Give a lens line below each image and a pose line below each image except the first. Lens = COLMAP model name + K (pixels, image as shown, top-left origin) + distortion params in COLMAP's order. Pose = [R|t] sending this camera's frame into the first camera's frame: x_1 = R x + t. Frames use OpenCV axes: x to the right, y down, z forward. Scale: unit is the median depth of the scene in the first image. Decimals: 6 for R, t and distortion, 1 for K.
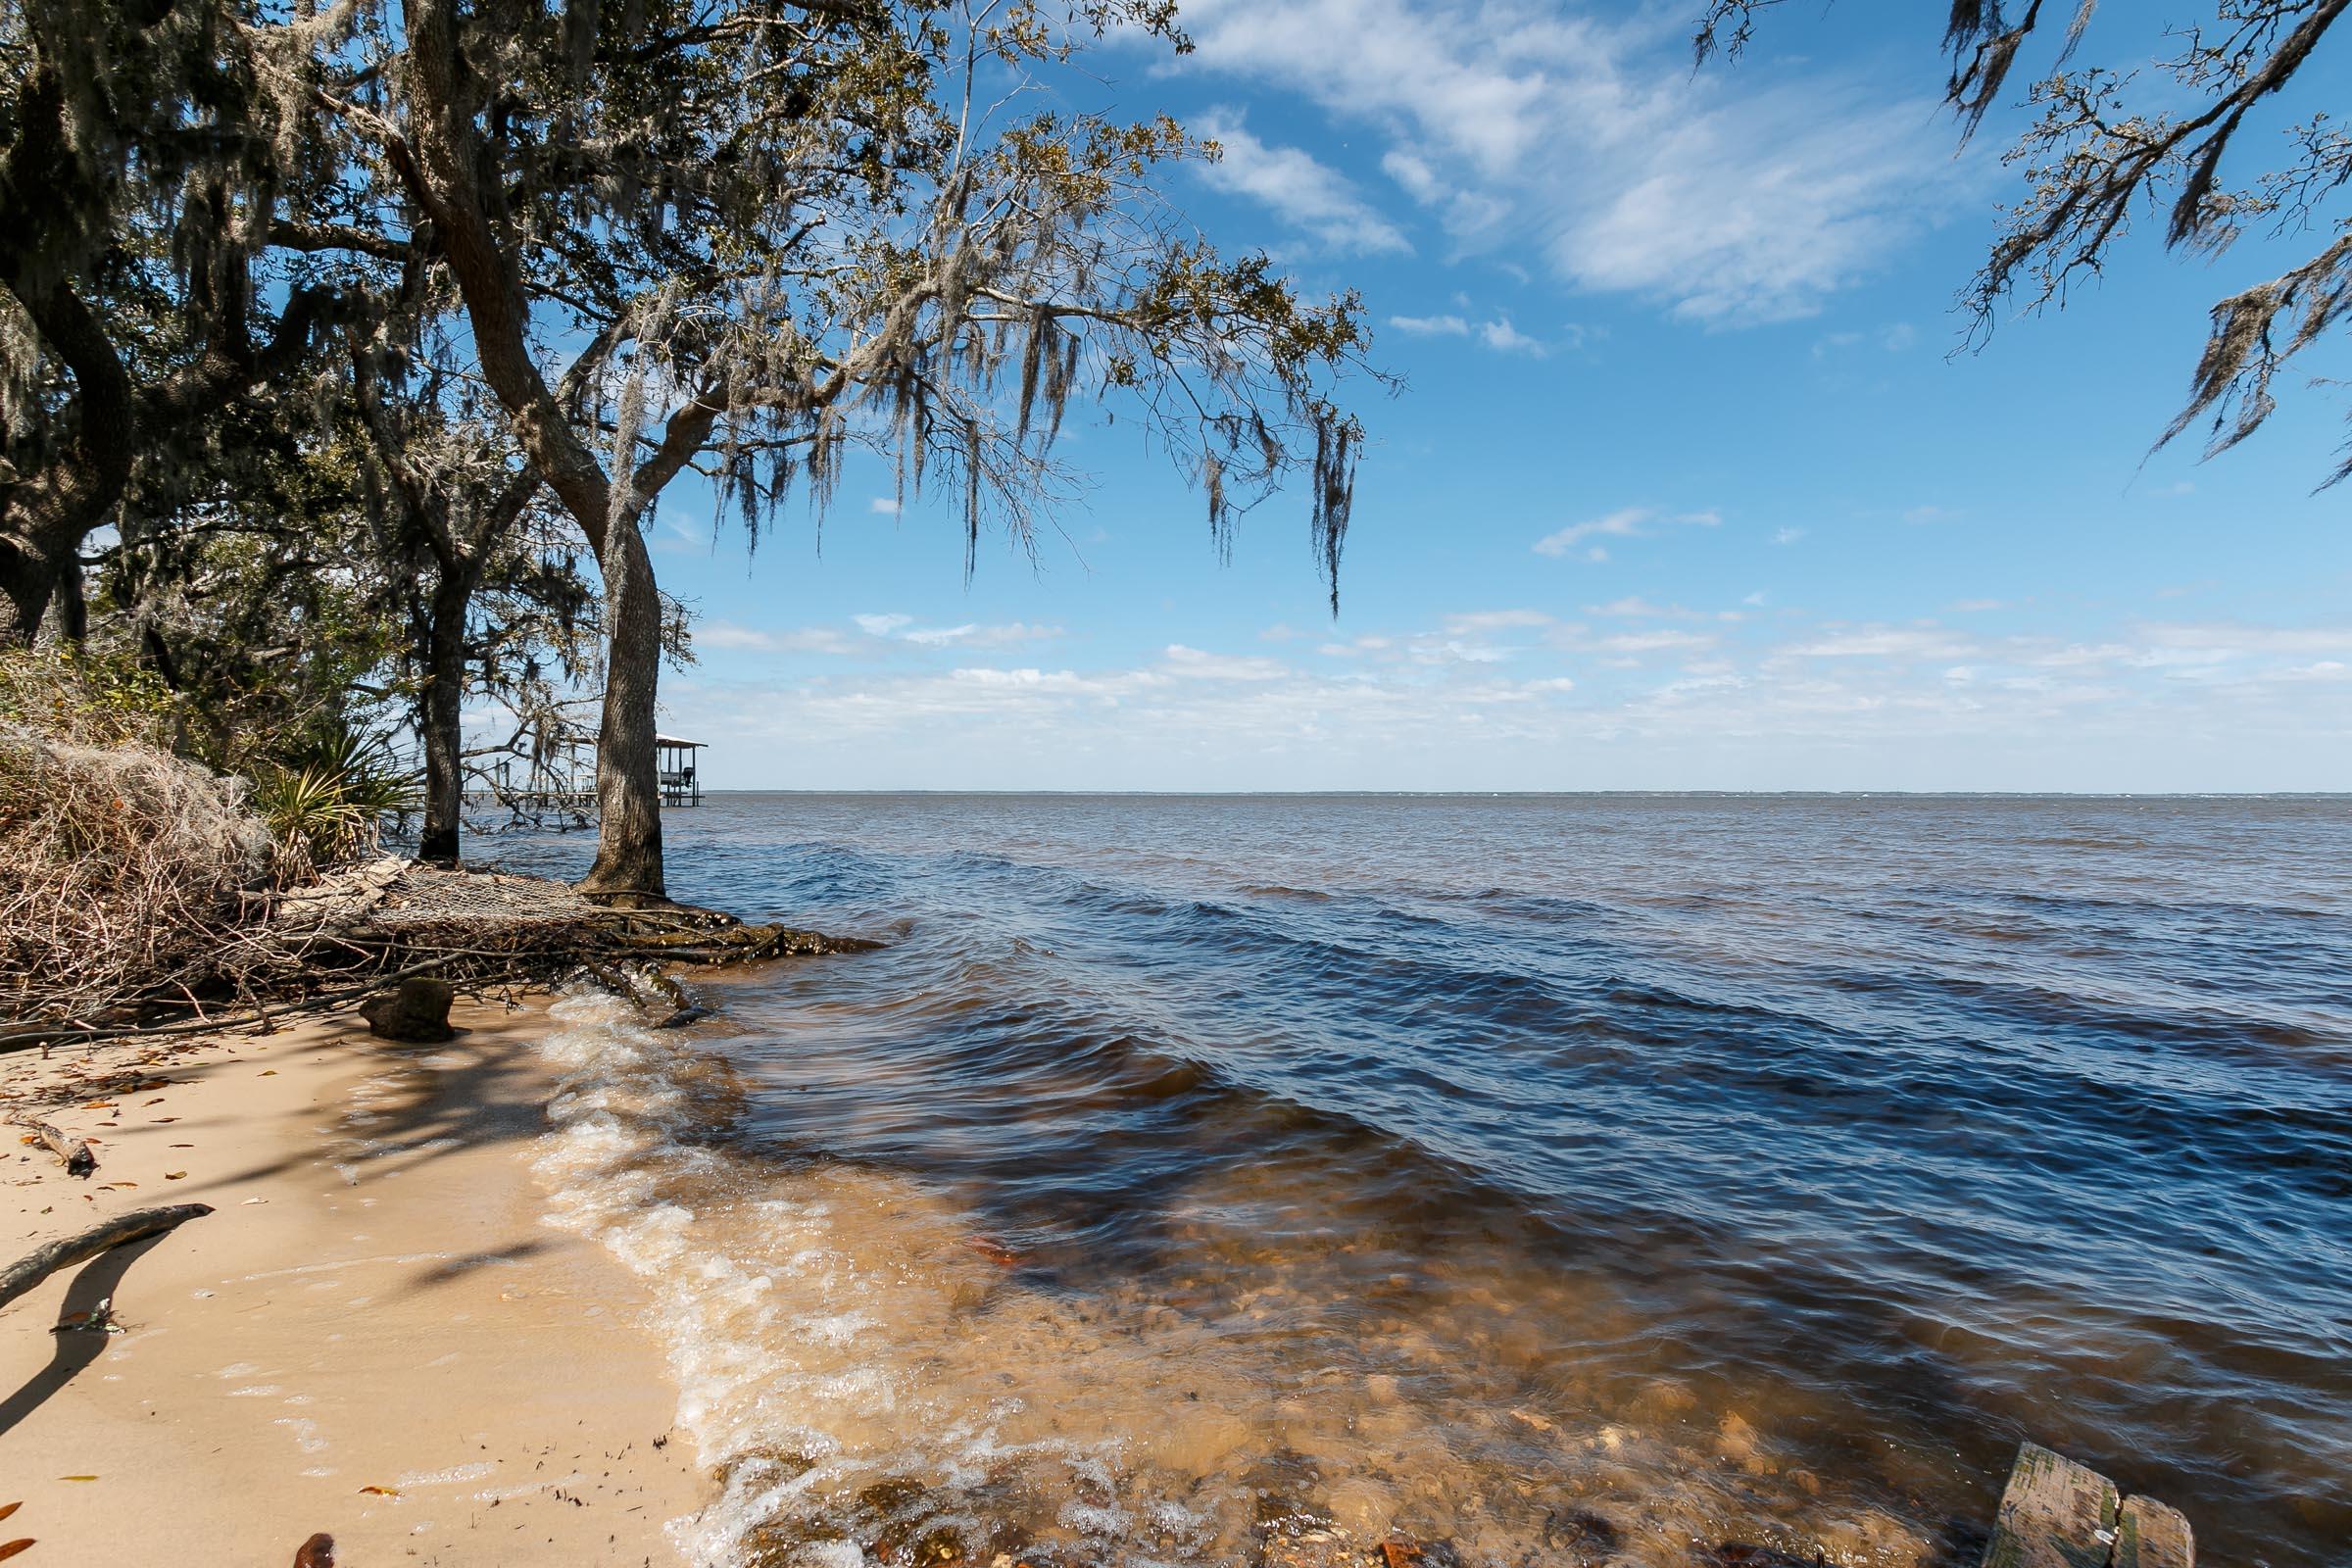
lens RADIAL K [[1086.0, 0, 1176.0], [0, 1086.0, 784.0], [0, 0, 1]] dist [0.016179, -0.000365]
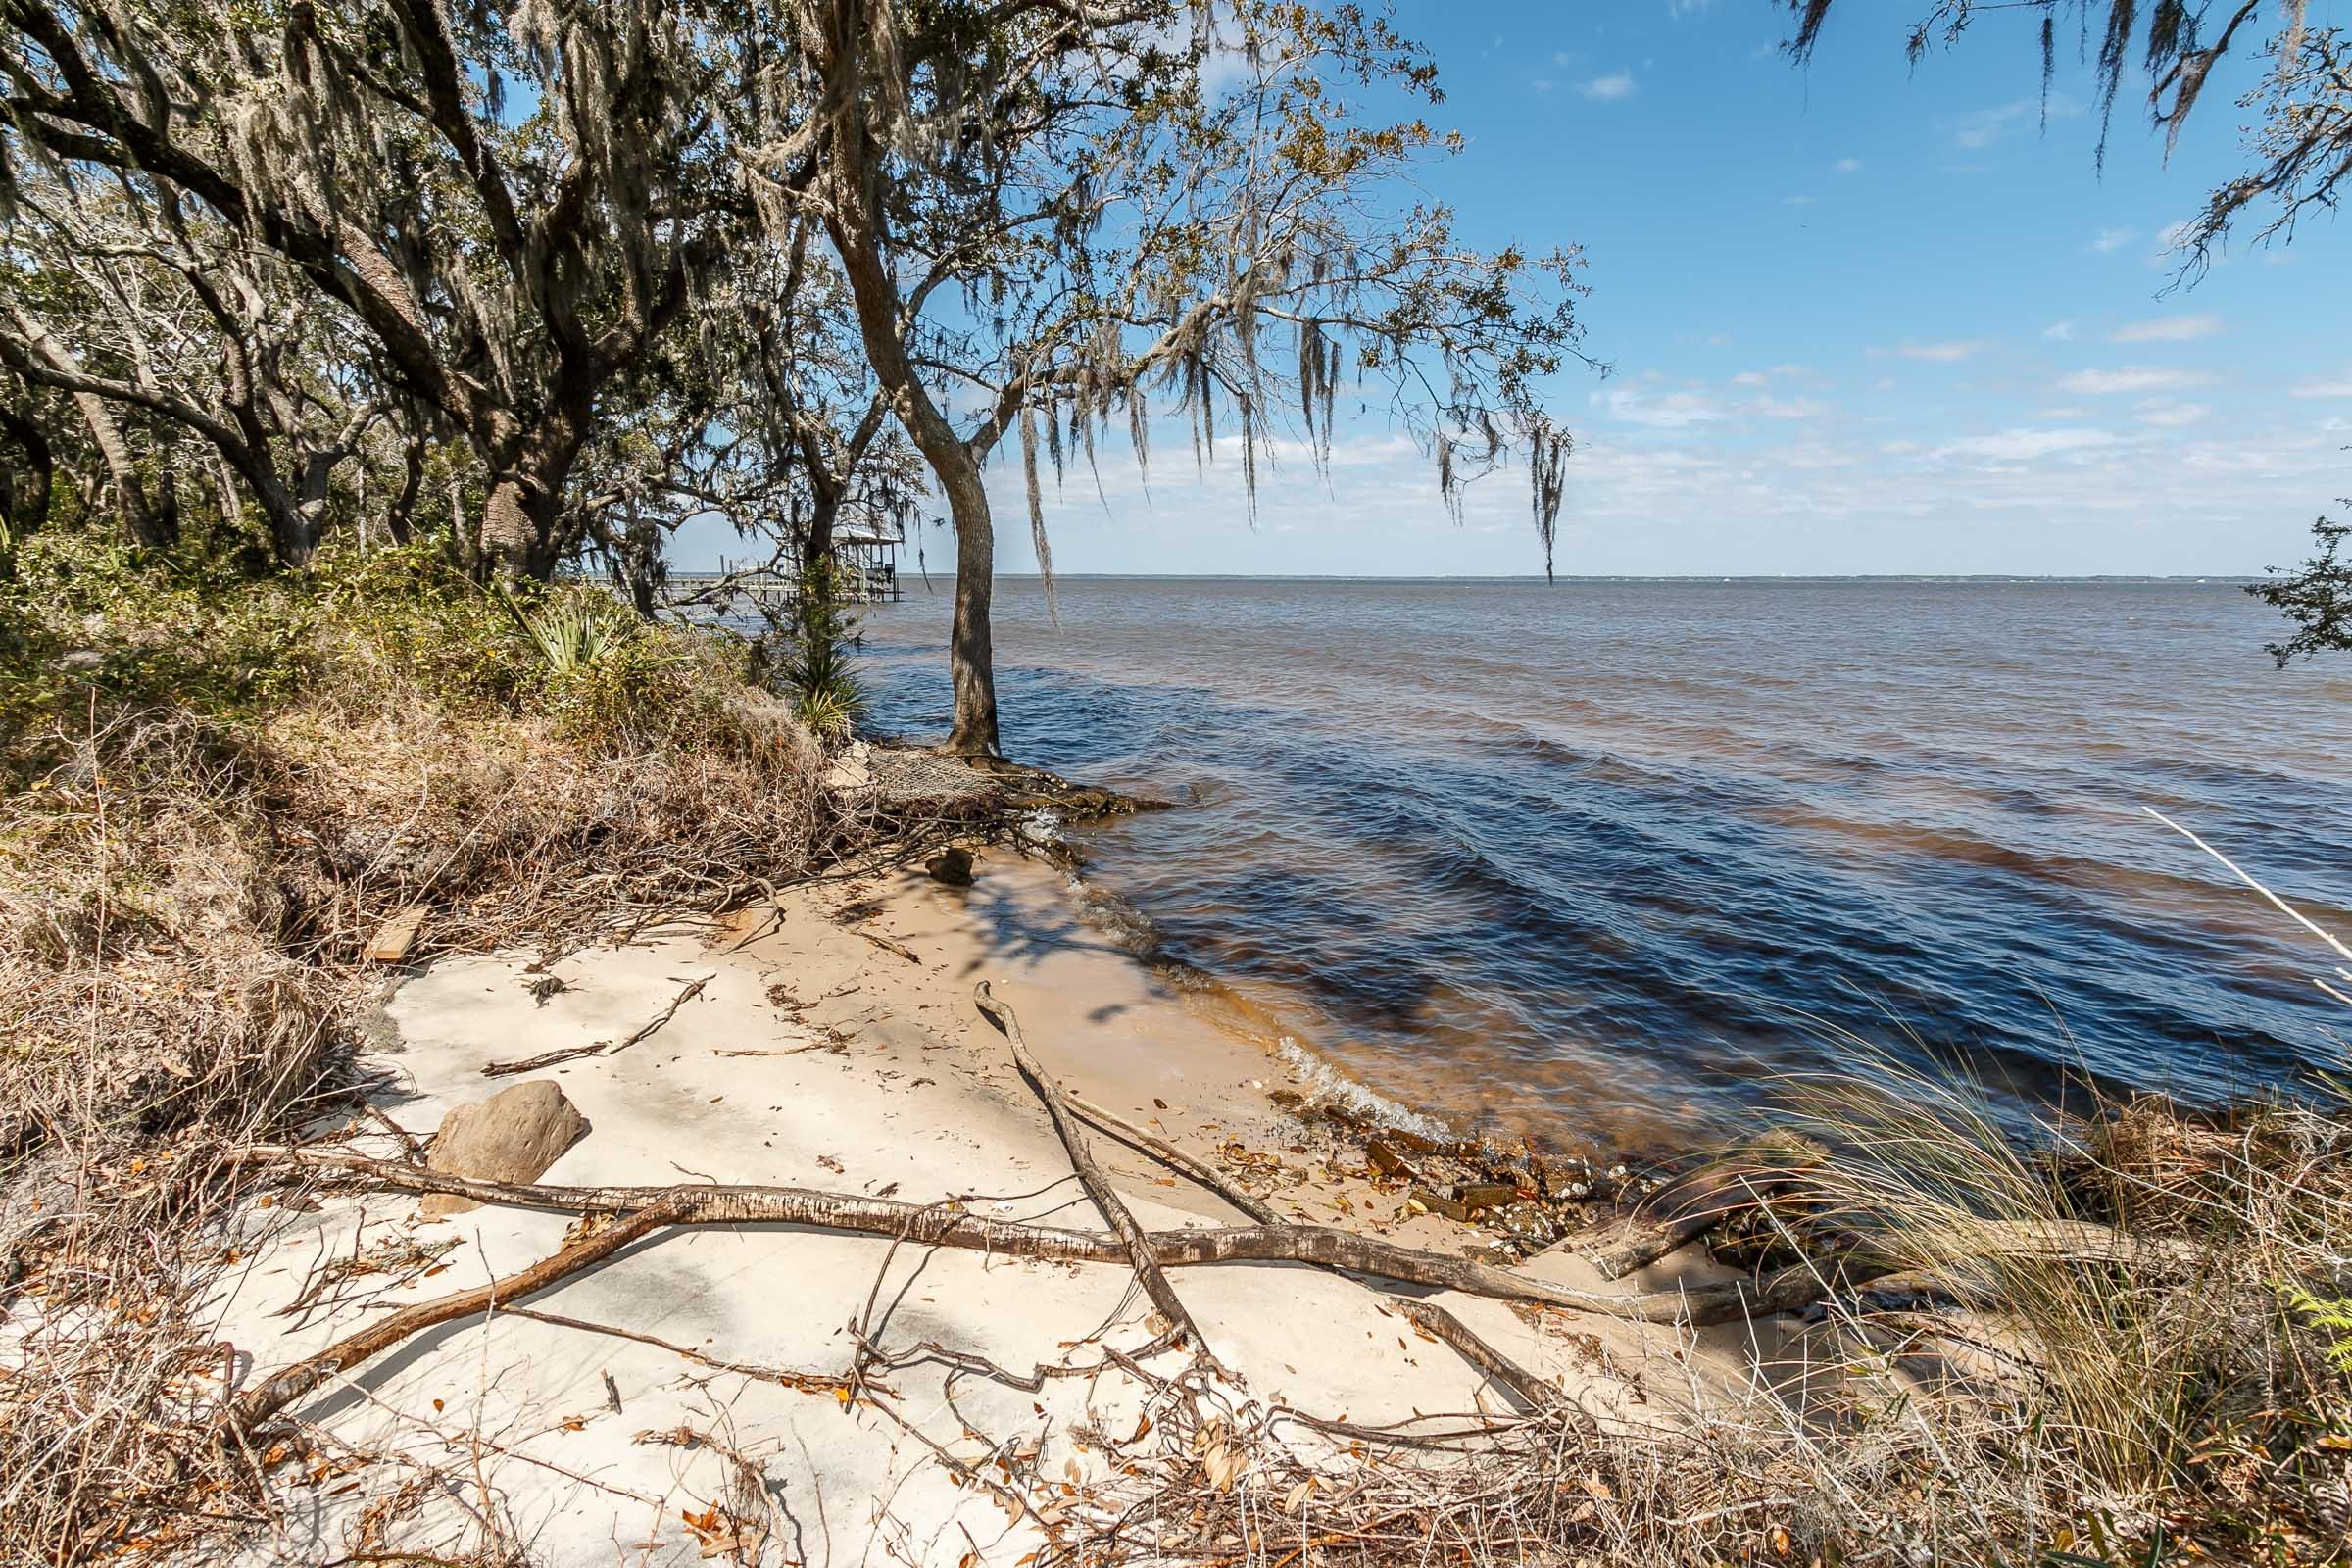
lens RADIAL K [[1086.0, 0, 1176.0], [0, 1086.0, 784.0], [0, 0, 1]] dist [0.016179, -0.000365]
pose [[0.984658, 0.028971, -0.172074, -0.042177], [0.002364, 0.983817, 0.179162, -0.130236], [0.174480, -0.176820, 0.968655, -0.322697]]
